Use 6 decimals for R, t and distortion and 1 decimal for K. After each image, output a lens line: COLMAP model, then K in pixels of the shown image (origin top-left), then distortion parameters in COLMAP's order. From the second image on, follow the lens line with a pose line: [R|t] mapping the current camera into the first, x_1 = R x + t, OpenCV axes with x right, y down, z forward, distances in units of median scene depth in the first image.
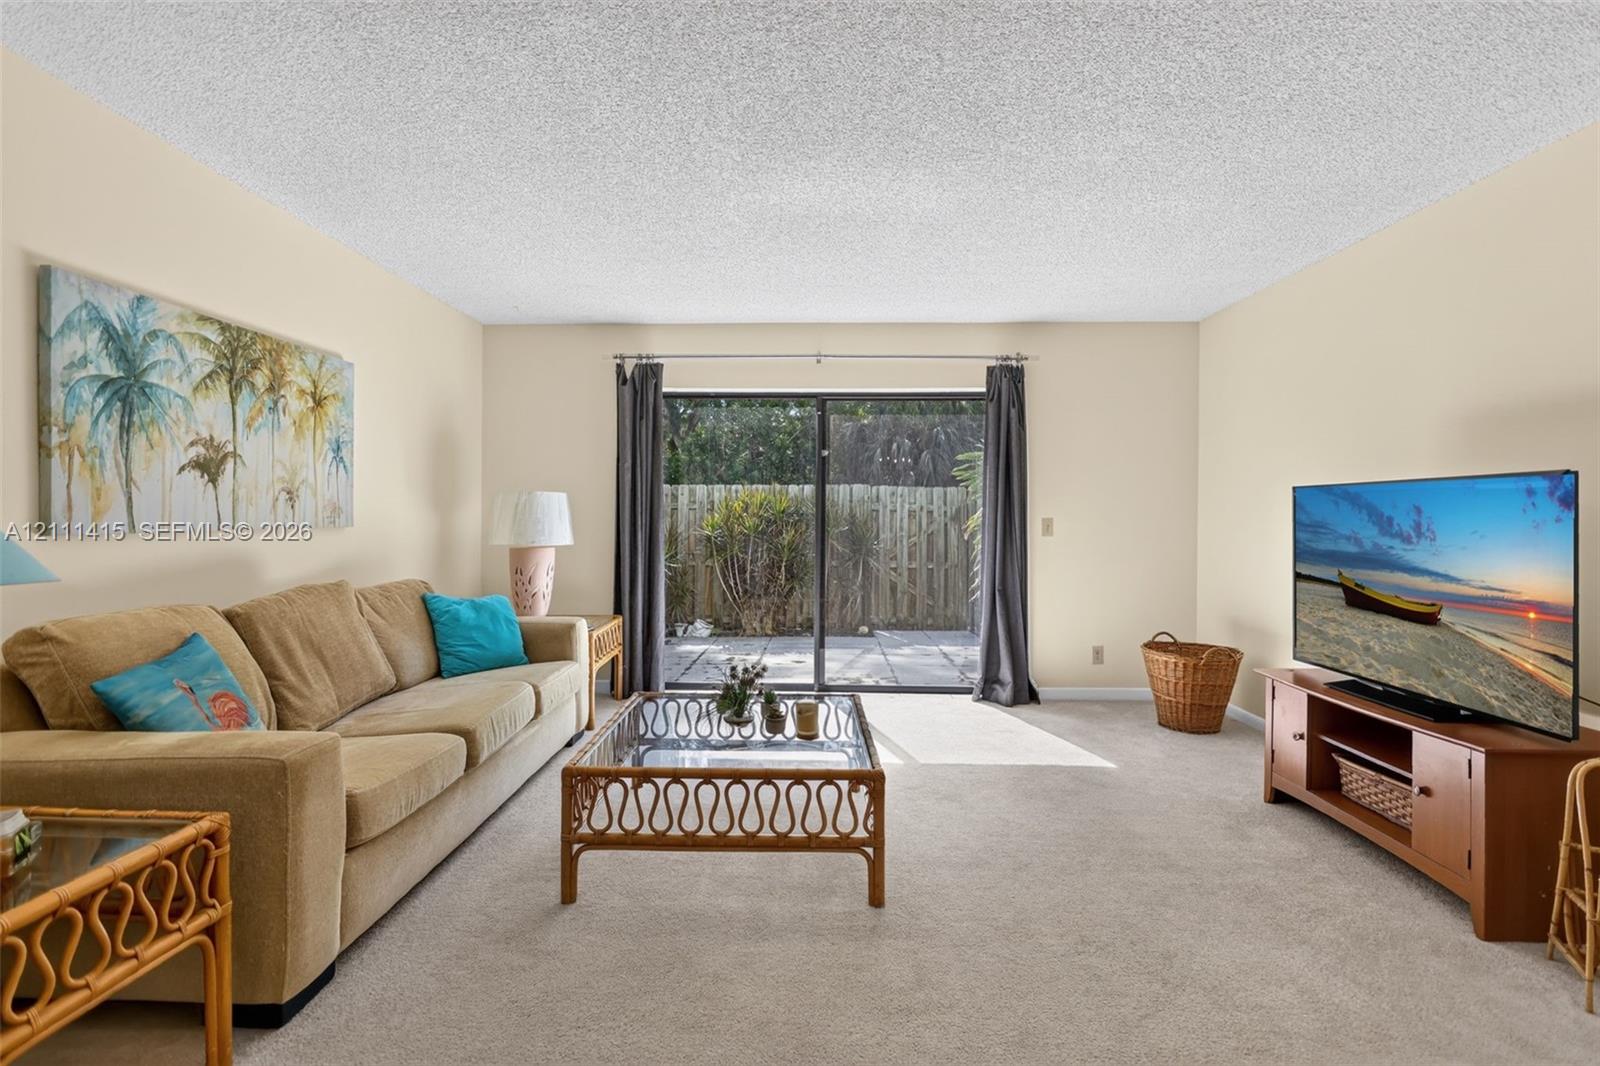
lens RADIAL K [[753.6, 0, 794.7], [0, 753.6, 525.9], [0, 0, 1]] dist [-0.000240, -0.000412]
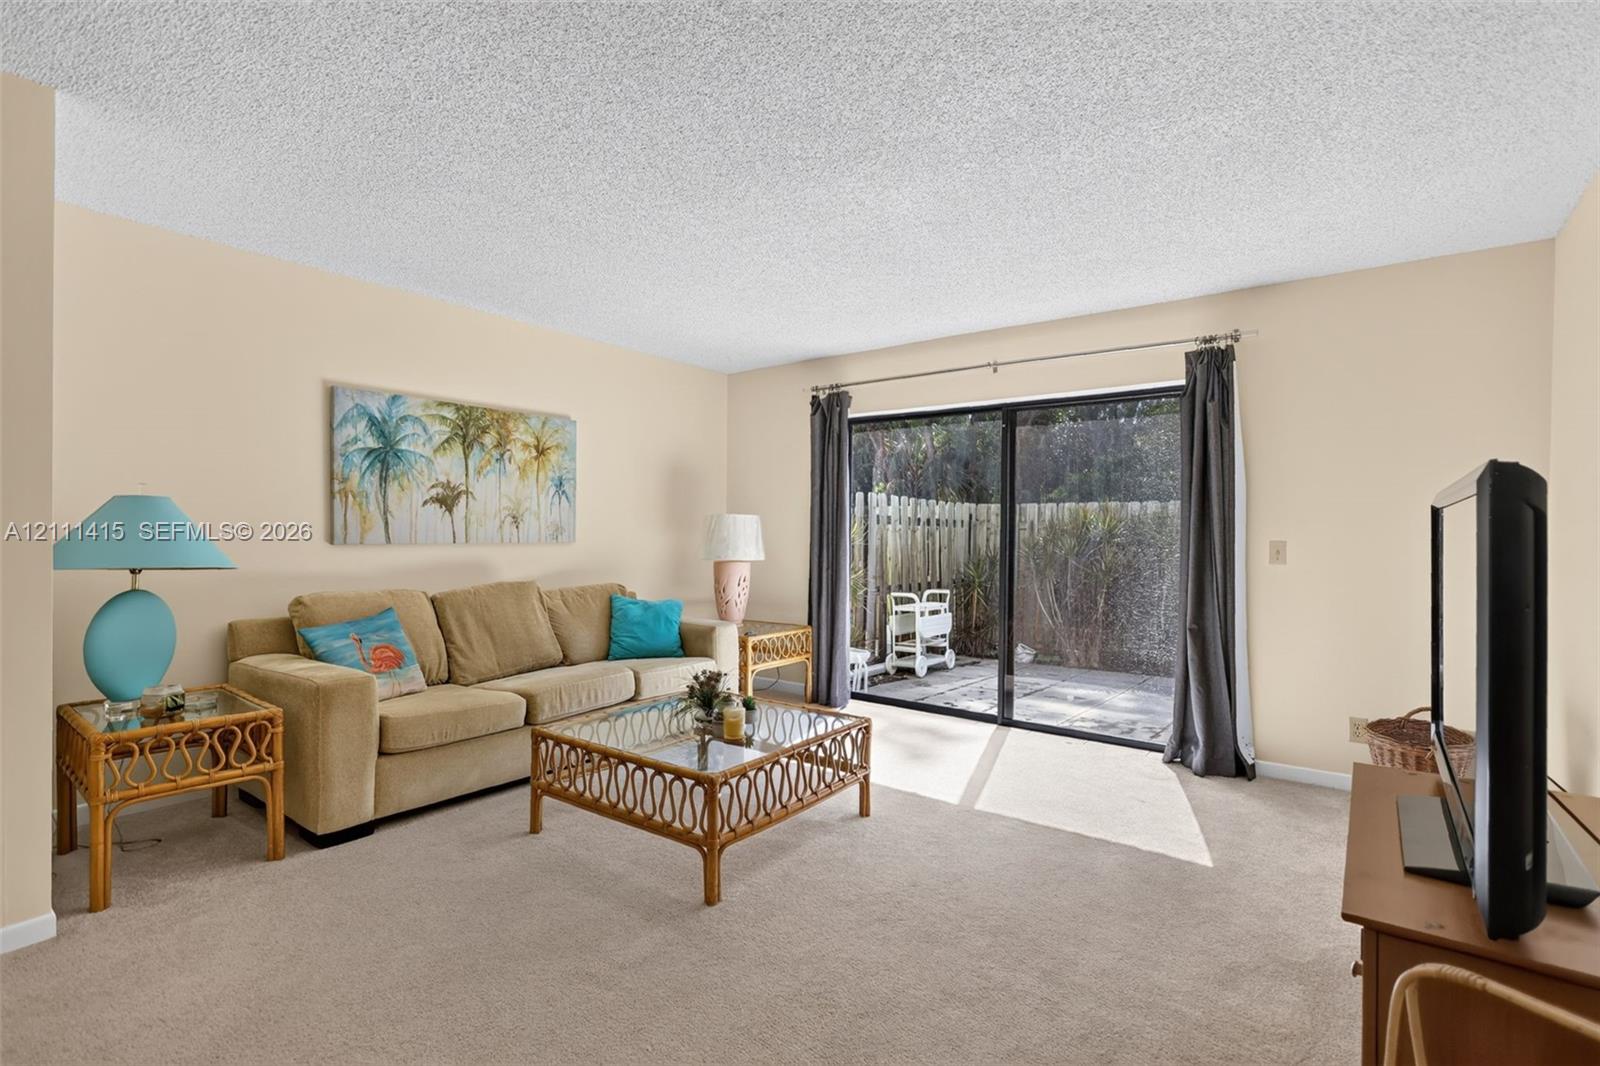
lens RADIAL K [[757.4, 0, 797.0], [0, 757.4, 542.9], [0, 0, 1]] dist [0.000253, 0.001126]
pose [[0.813765, 0.010530, -0.581098, 0.588968], [-0.013045, 0.999915, -0.000148, -0.002480], [0.581047, 0.007701, 0.813834, 0.145301]]
